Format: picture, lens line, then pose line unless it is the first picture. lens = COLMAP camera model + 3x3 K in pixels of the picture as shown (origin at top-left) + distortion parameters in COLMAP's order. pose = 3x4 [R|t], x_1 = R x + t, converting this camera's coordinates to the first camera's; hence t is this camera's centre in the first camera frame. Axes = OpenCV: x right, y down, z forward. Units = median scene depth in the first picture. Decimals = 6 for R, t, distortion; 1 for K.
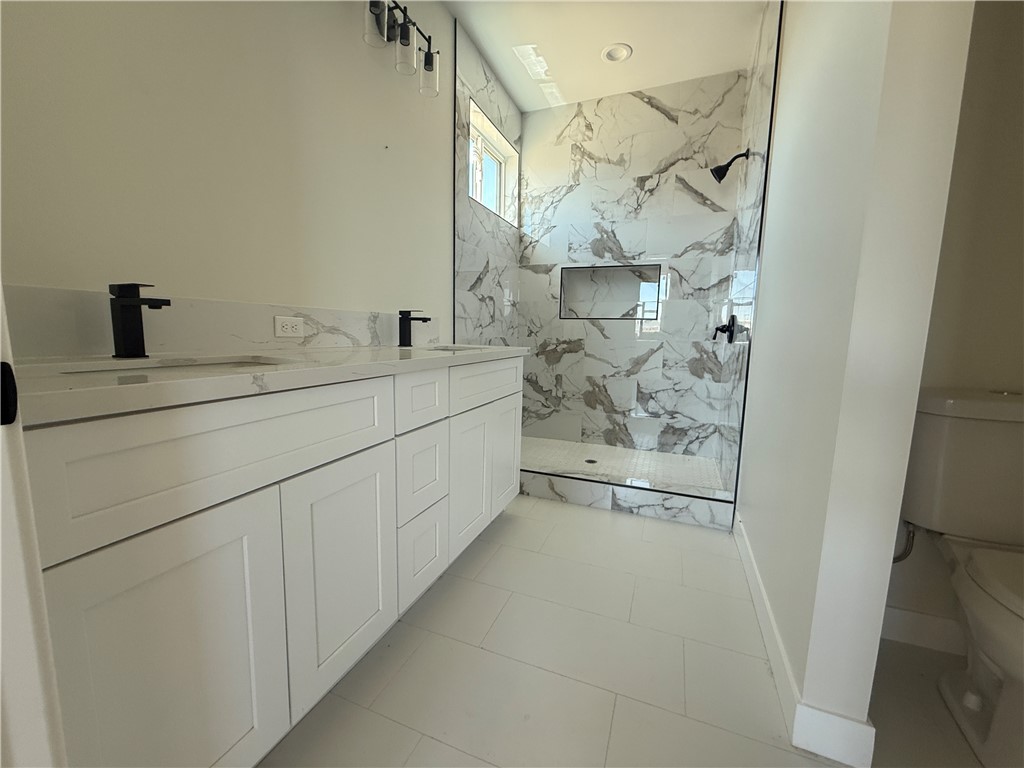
lens RADIAL K [[406.9, 0, 508.7], [0, 406.9, 384.4], [0, 0, 1]] dist [-0.000184, 0.000543]
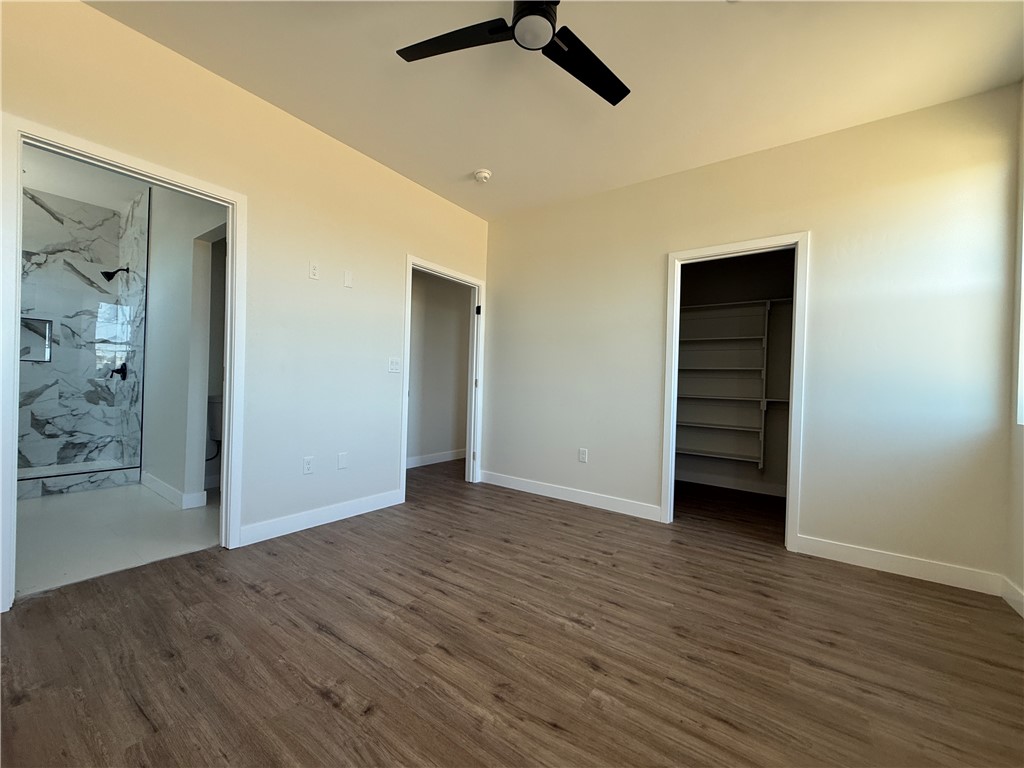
lens RADIAL K [[406.9, 0, 508.7], [0, 406.9, 384.4], [0, 0, 1]] dist [-0.000184, 0.000543]
pose [[0.238838, -0.010963, 0.970998, -0.563525], [0.096549, 0.995250, -0.012512, 0.071332], [-0.966248, 0.096737, 0.238762, -0.735424]]
